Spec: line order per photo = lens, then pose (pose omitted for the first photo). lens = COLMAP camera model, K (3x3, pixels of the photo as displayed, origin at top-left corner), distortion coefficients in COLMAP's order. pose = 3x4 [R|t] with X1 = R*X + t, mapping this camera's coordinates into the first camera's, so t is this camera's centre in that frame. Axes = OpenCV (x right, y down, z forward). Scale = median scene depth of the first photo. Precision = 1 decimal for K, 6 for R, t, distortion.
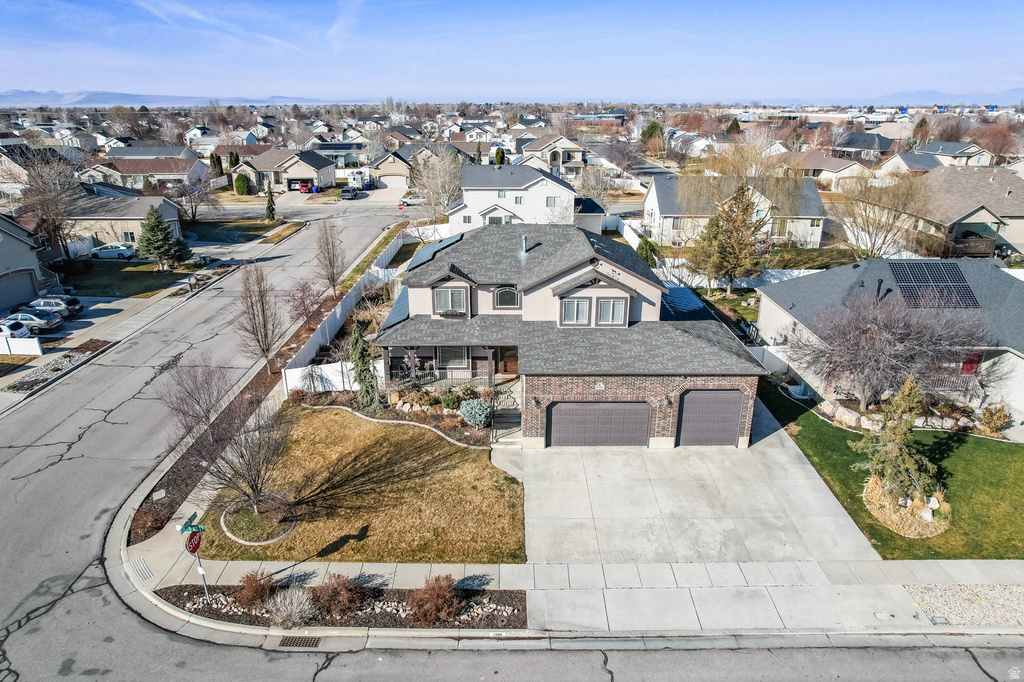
lens RADIAL K [[657.7, 0, 510.0], [0, 657.7, 339.8], [0, 0, 1]] dist [-0.074888, 0.063690]
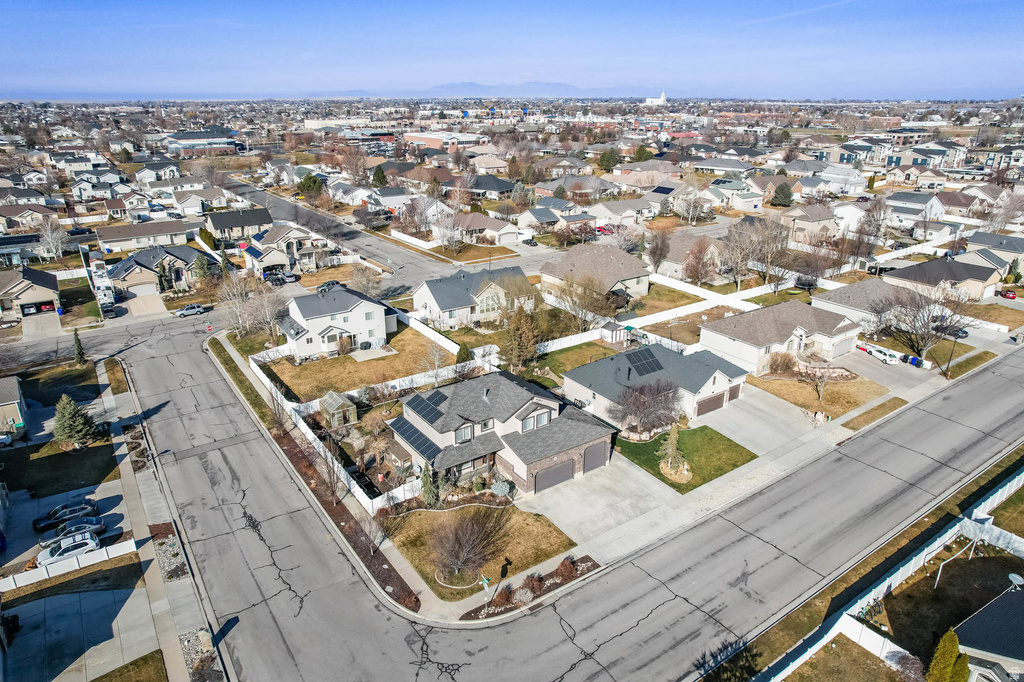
lens RADIAL K [[657.7, 0, 510.0], [0, 657.7, 339.8], [0, 0, 1]] dist [-0.074888, 0.063690]
pose [[0.822496, -0.199810, 0.532519, -0.902859], [0.193832, 0.978686, 0.067839, -0.415804], [-0.534724, 0.047422, 0.843695, -0.629302]]
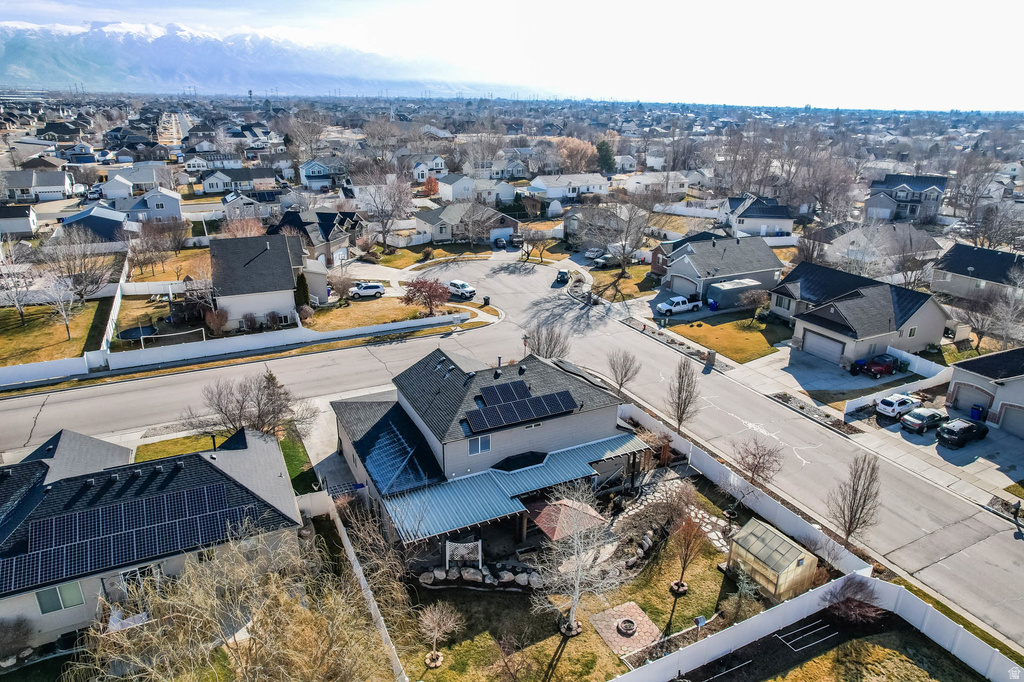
lens RADIAL K [[657.7, 0, 510.0], [0, 657.7, 339.8], [0, 0, 1]] dist [-0.074888, 0.063690]
pose [[-0.899403, 0.143847, -0.412775, 0.556840], [-0.158659, 0.772477, 0.614903, -1.032669], [0.407311, 0.618536, -0.671945, 1.929772]]
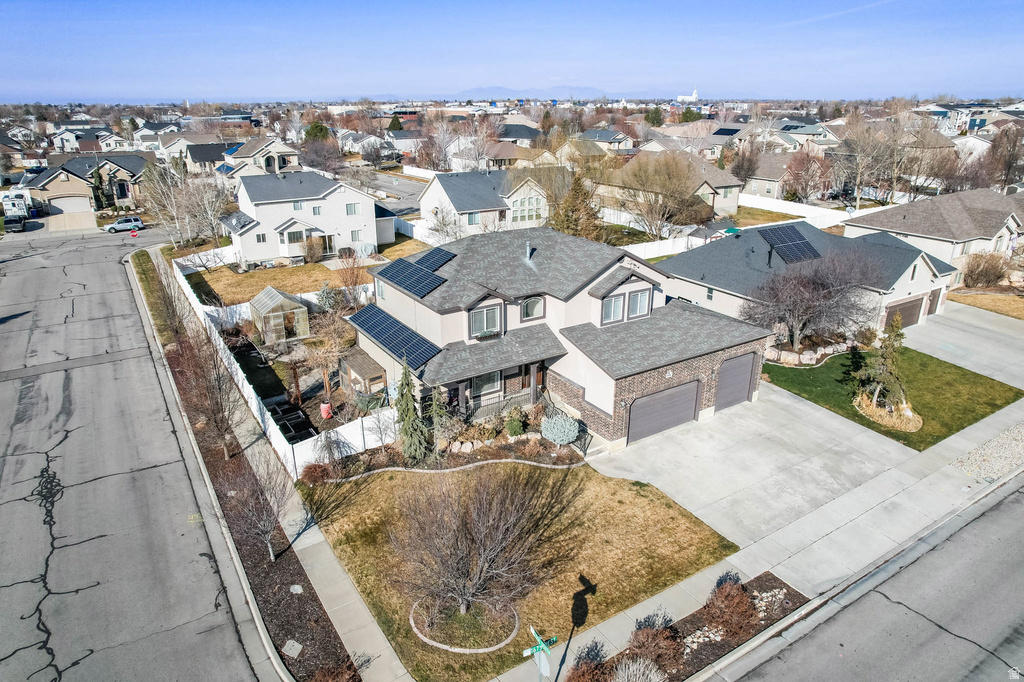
lens RADIAL K [[657.7, 0, 510.0], [0, 657.7, 339.8], [0, 0, 1]] dist [-0.074888, 0.063690]
pose [[0.844515, -0.186758, 0.501912, -0.521724], [0.184987, 0.981264, 0.053863, -0.076423], [-0.502567, 0.047359, 0.863240, 0.193124]]
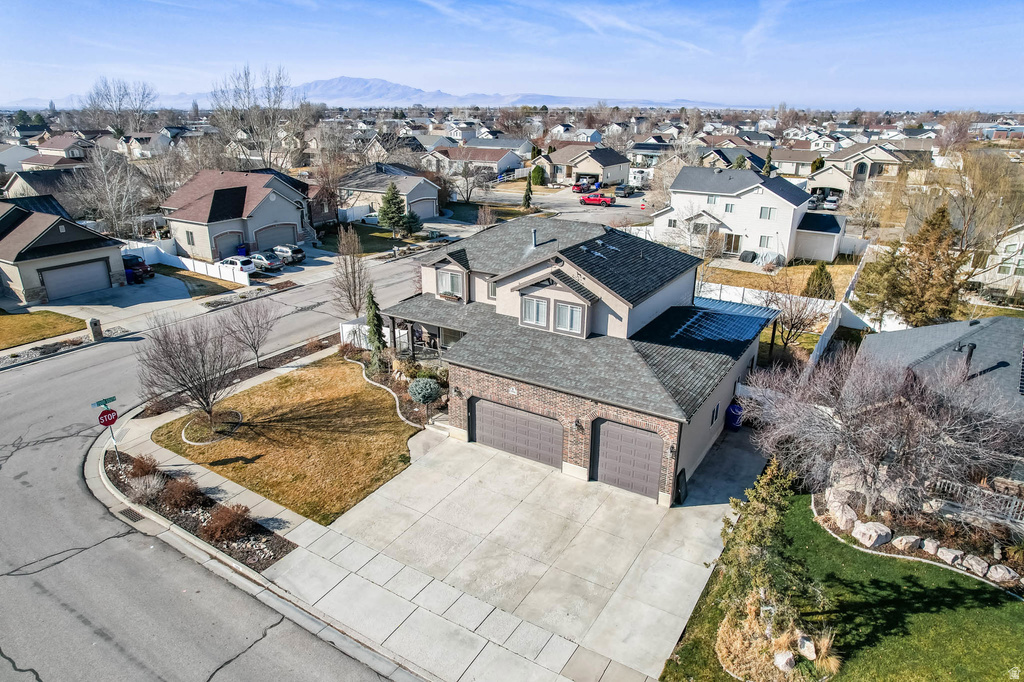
lens RADIAL K [[657.7, 0, 510.0], [0, 657.7, 339.8], [0, 0, 1]] dist [-0.074888, 0.063690]
pose [[0.842748, 0.185426, -0.505365, 0.520639], [-0.188420, 0.981023, 0.045742, -0.037265], [0.504256, 0.056672, 0.861693, 0.164167]]
